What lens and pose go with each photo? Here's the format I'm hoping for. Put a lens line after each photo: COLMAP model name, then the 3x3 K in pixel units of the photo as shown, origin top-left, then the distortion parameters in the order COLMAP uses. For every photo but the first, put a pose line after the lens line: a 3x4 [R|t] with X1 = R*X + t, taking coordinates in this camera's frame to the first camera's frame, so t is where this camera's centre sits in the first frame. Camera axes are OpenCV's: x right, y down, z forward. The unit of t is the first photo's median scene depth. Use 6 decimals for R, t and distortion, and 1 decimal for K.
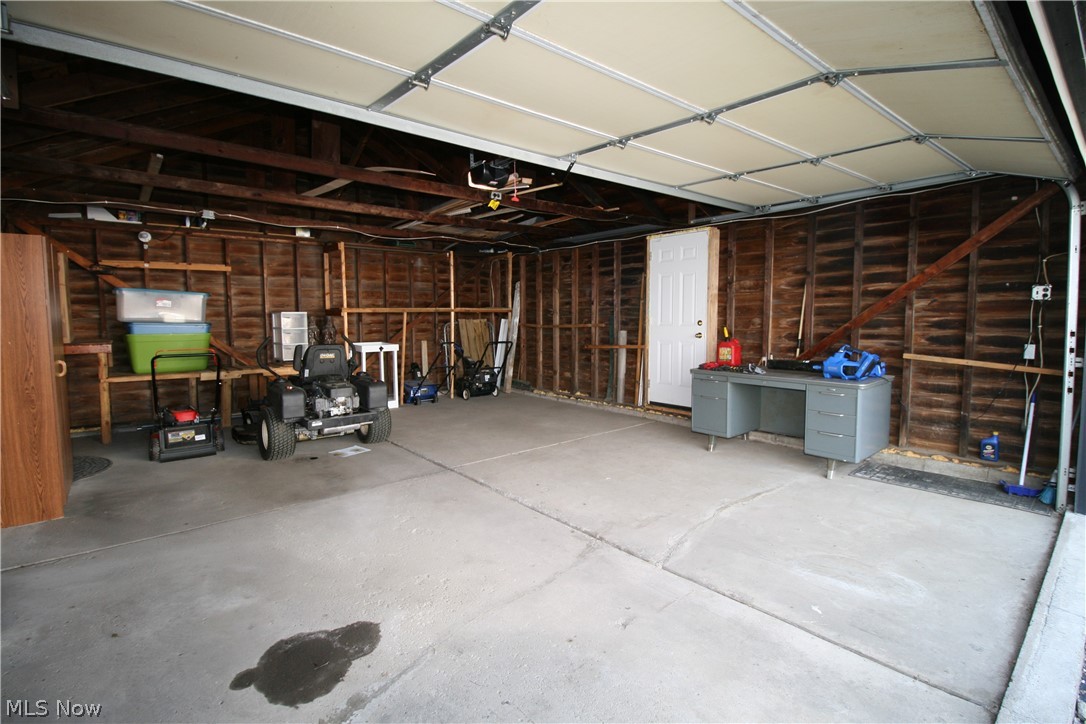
lens RADIAL K [[504.3, 0, 541.6], [0, 504.3, 349.3], [0, 0, 1]] dist [-0.000166, -0.012922]
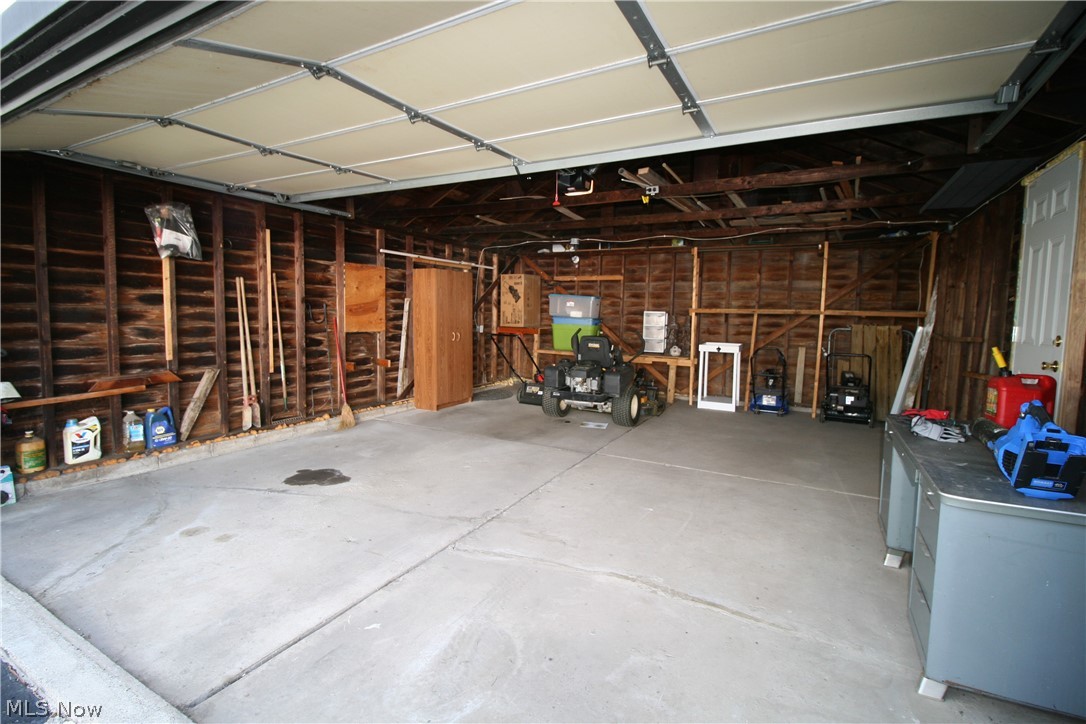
lens RADIAL K [[504.3, 0, 541.6], [0, 504.3, 349.3], [0, 0, 1]] dist [-0.000166, -0.012922]
pose [[0.369224, 0.079073, -0.925970, 0.893449], [-0.089672, 0.994756, 0.049191, -0.035166], [0.925004, 0.064872, 0.374379, 0.551136]]
